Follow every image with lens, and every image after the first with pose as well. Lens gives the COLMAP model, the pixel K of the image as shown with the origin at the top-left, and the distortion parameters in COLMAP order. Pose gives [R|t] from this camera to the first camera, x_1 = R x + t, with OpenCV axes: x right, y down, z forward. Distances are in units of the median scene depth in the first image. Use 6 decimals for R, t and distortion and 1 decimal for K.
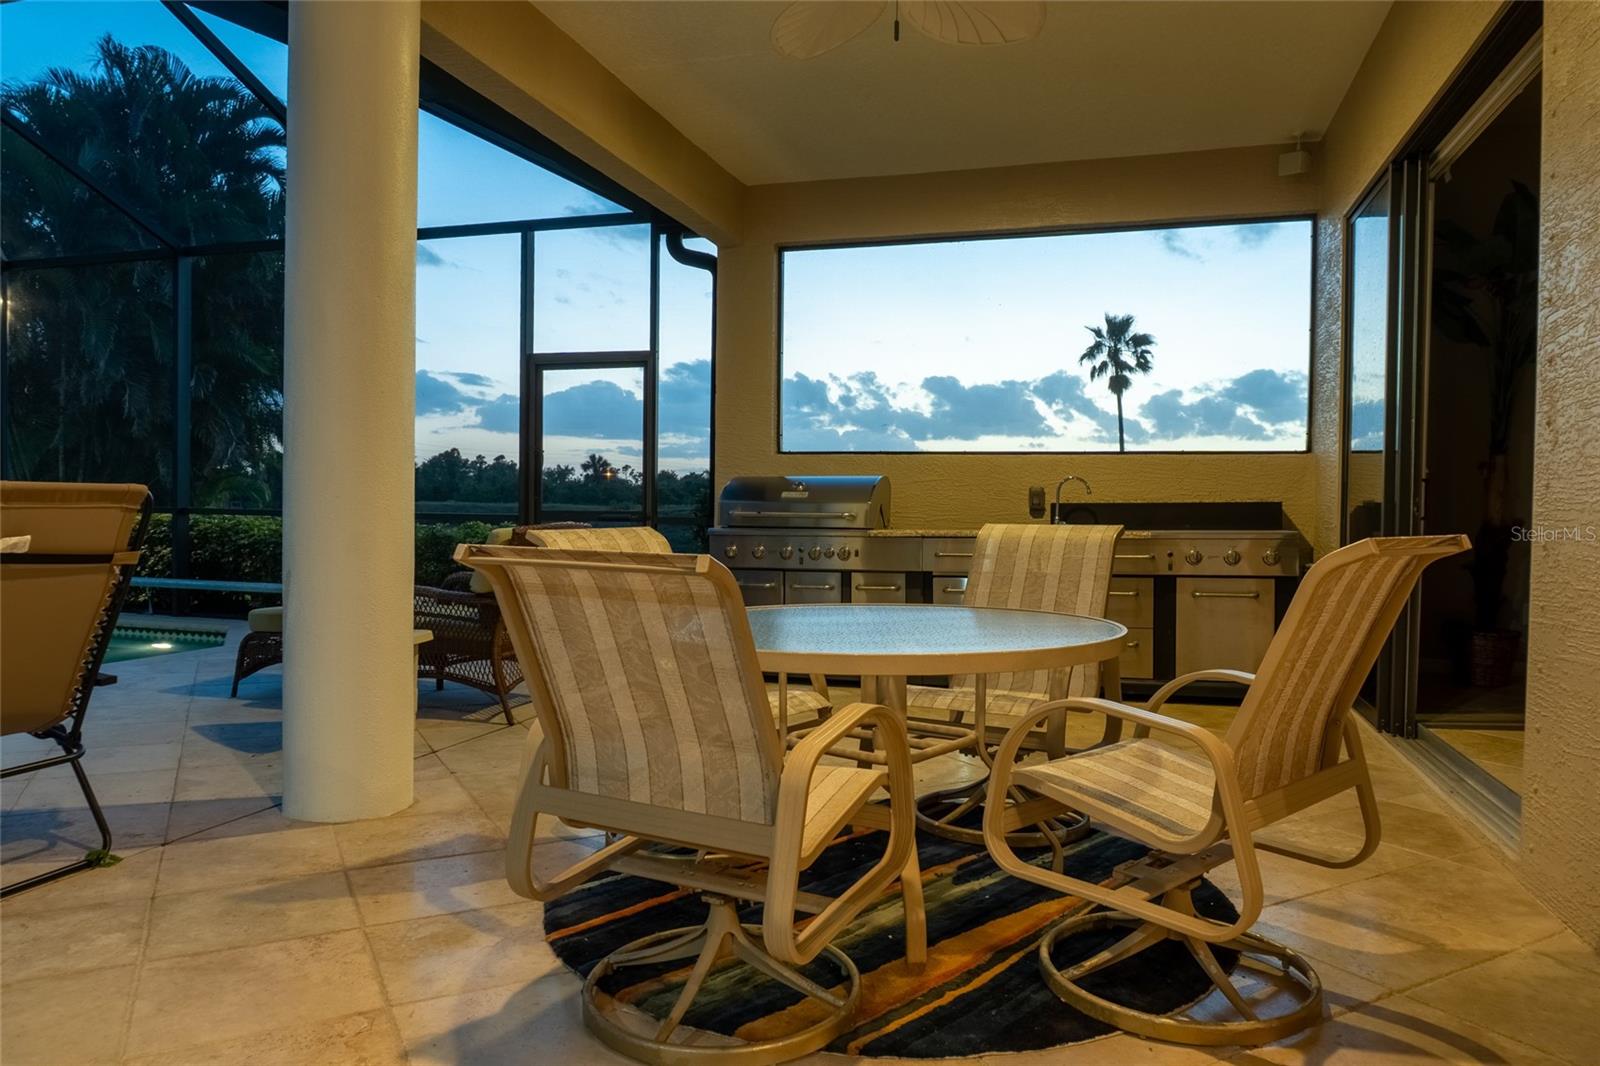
lens RADIAL K [[1056.2, 0, 800.0], [0, 1056.2, 533.0], [0, 0, 1]] dist [-0.035429, -0.001082]
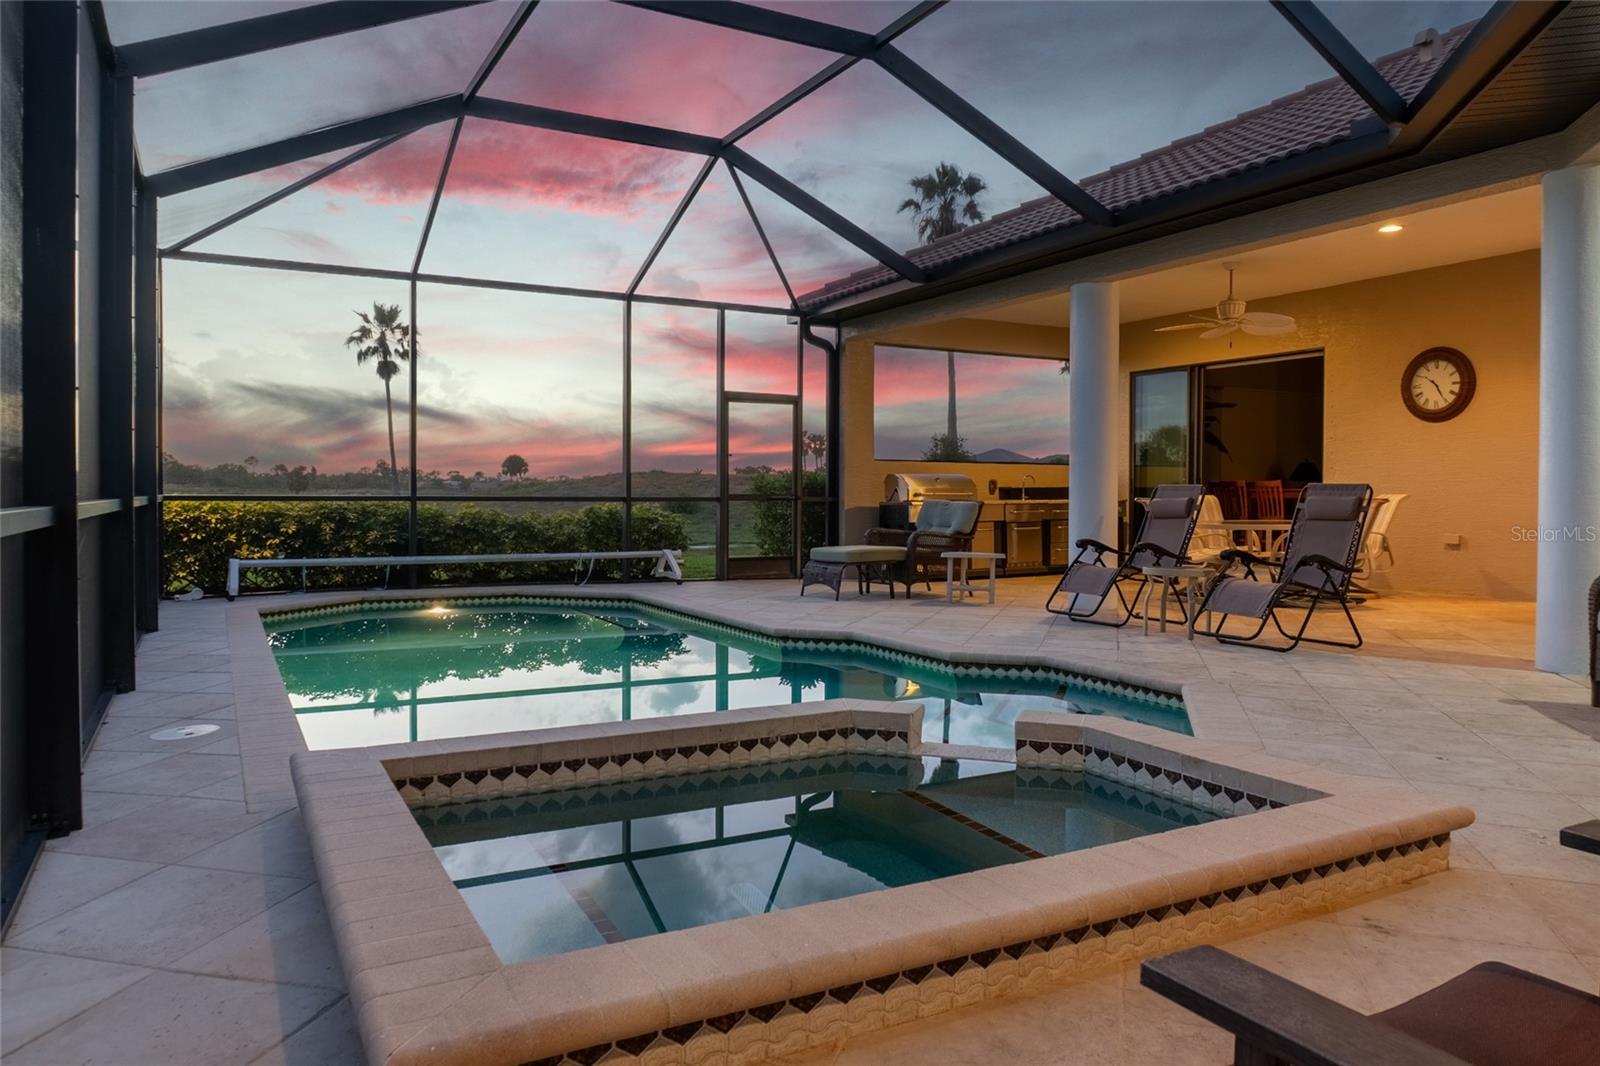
lens RADIAL K [[1075.0, 0, 793.4], [0, 1075.0, 532.3], [0, 0, 1]] dist [-0.030668, 0.001160]
pose [[0.701818, -0.035969, 0.711447, -0.590214], [0.024247, 0.999352, 0.026606, -0.002156], [-0.711943, -0.001422, 0.702236, -0.070698]]
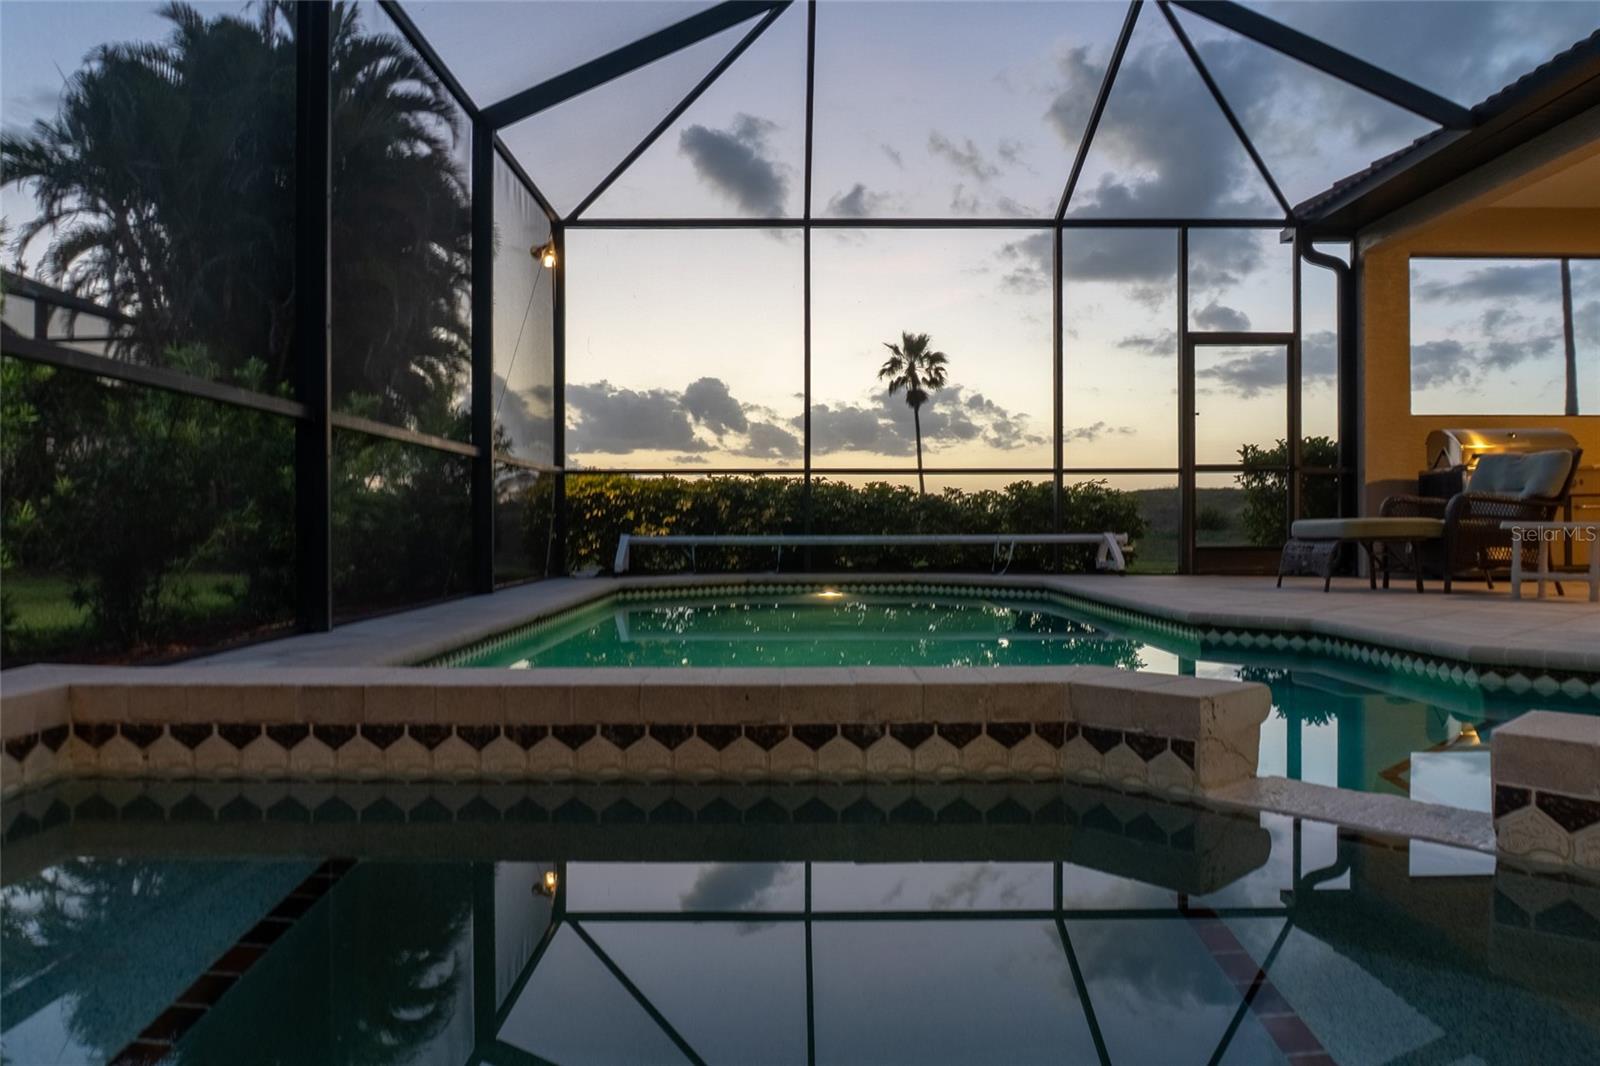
lens RADIAL K [[1075.0, 0, 793.4], [0, 1075.0, 532.3], [0, 0, 1]] dist [-0.030668, 0.001160]
pose [[0.956338, -0.017769, 0.291721, -0.473432], [0.023346, 0.999605, -0.015648, 0.029083], [-0.291327, 0.021775, 0.956376, -0.007255]]
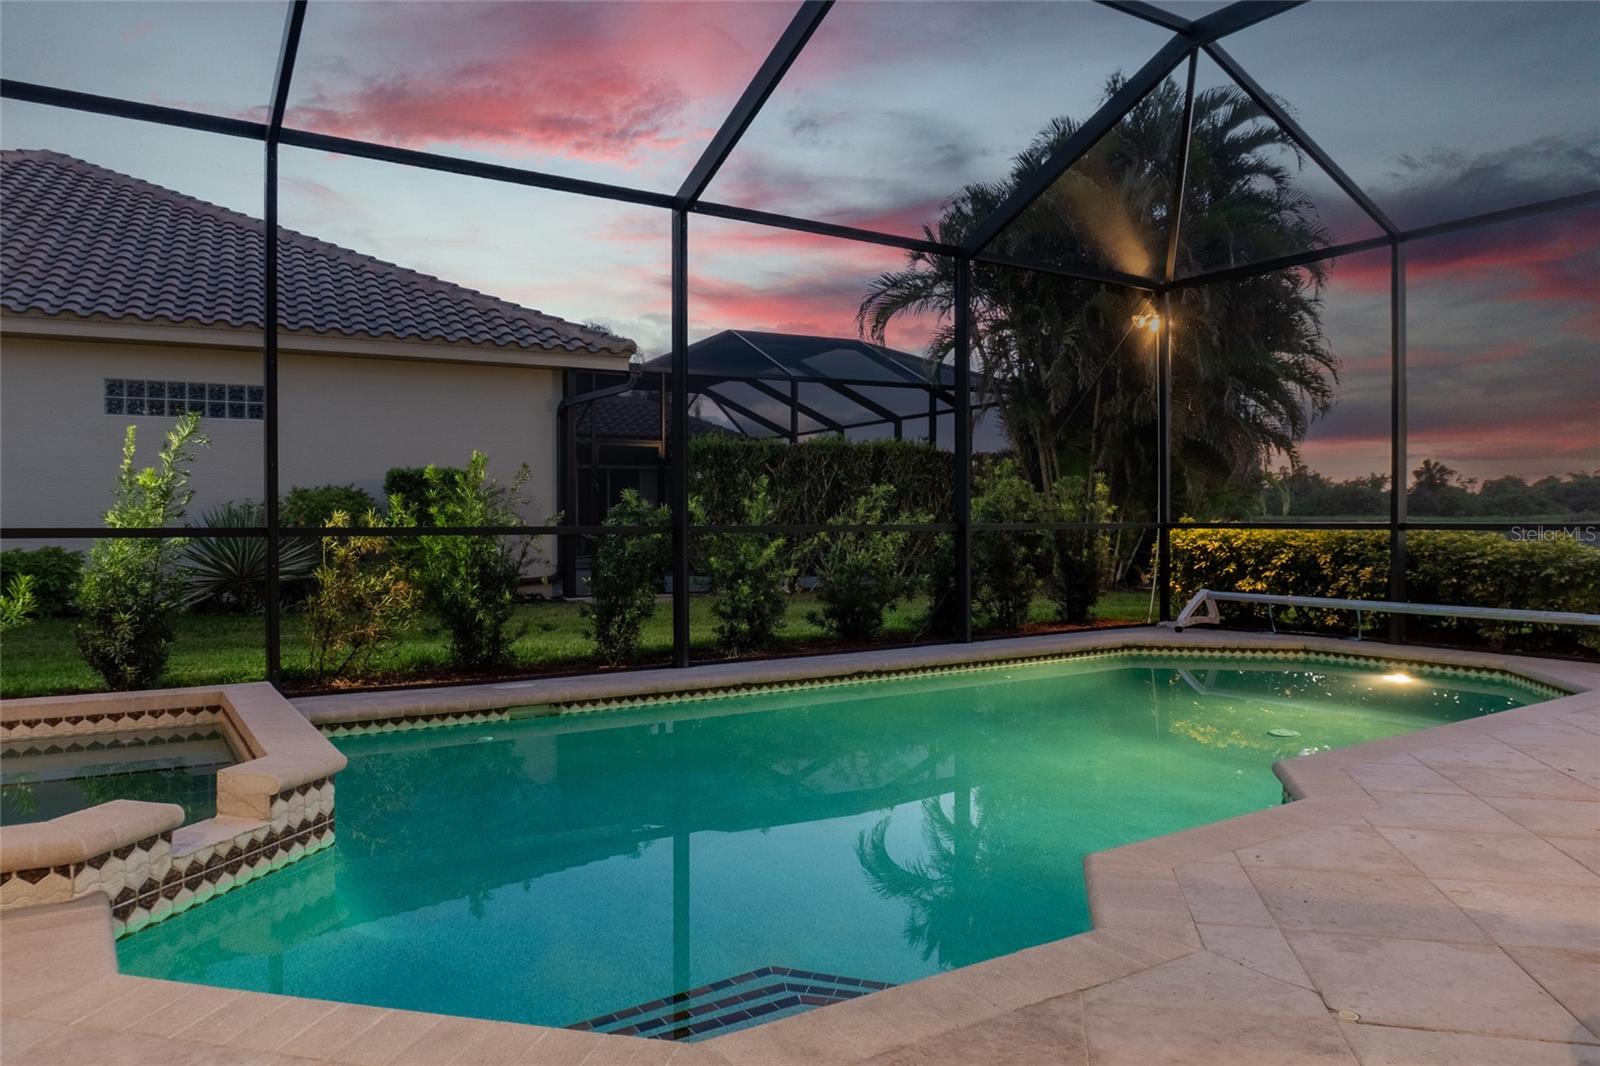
lens RADIAL K [[1075.0, 0, 793.4], [0, 1075.0, 532.3], [0, 0, 1]] dist [-0.030668, 0.001160]
pose [[0.755497, -0.006784, -0.655117, -0.196674], [-0.007072, 0.999804, -0.018510, 0.002504], [0.655114, 0.018617, 0.755301, -0.010106]]
